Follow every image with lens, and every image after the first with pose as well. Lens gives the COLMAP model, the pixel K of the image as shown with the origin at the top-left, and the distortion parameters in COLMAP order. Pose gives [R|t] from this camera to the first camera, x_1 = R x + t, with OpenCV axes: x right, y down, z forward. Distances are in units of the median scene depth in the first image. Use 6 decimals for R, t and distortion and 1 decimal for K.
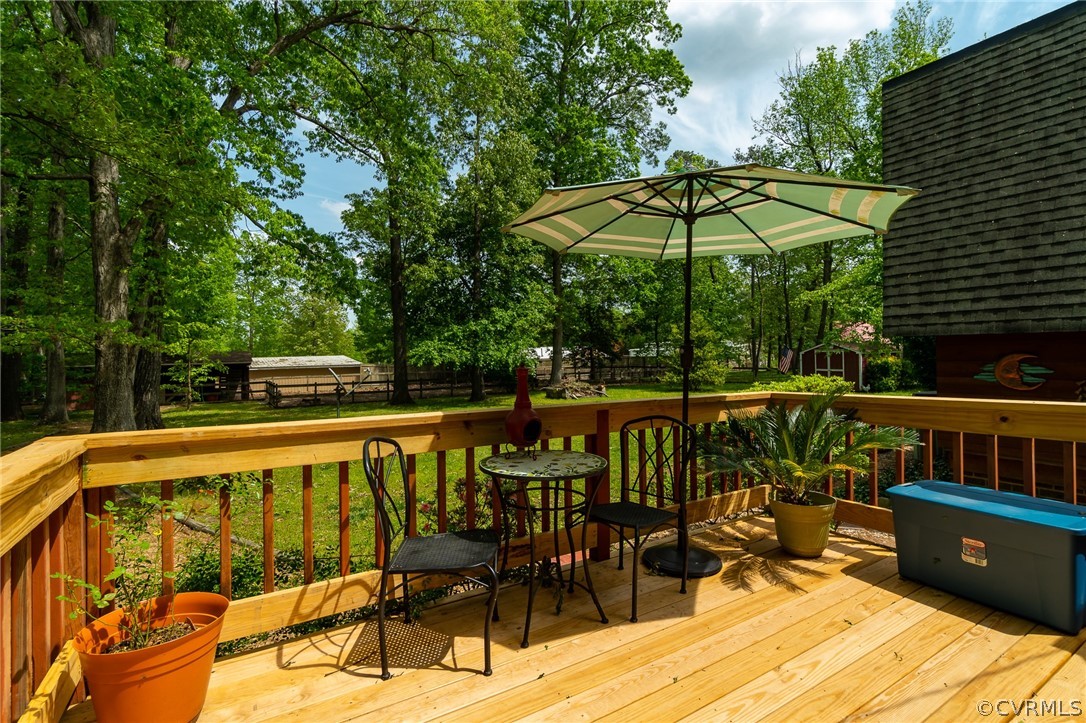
lens RADIAL K [[506.2, 0, 543.0], [0, 506.2, 361.5], [0, 0, 1]] dist [-0.000355, -0.000027]
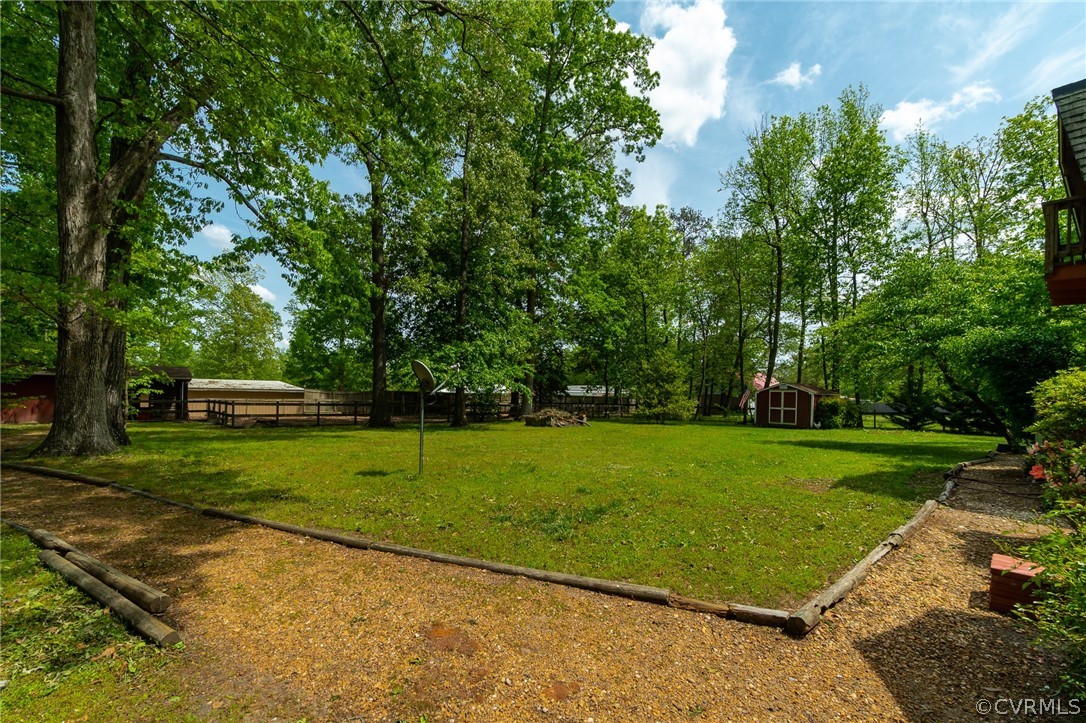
lens RADIAL K [[473.4, 0, 543.3], [0, 473.4, 412.0], [0, 0, 1]] dist [0.002692, 0.000179]
pose [[0.985396, 0.035711, 0.166489, -0.096305], [-0.039425, 0.999041, 0.019056, 0.020825], [-0.165649, -0.025341, 0.985859, 0.056867]]
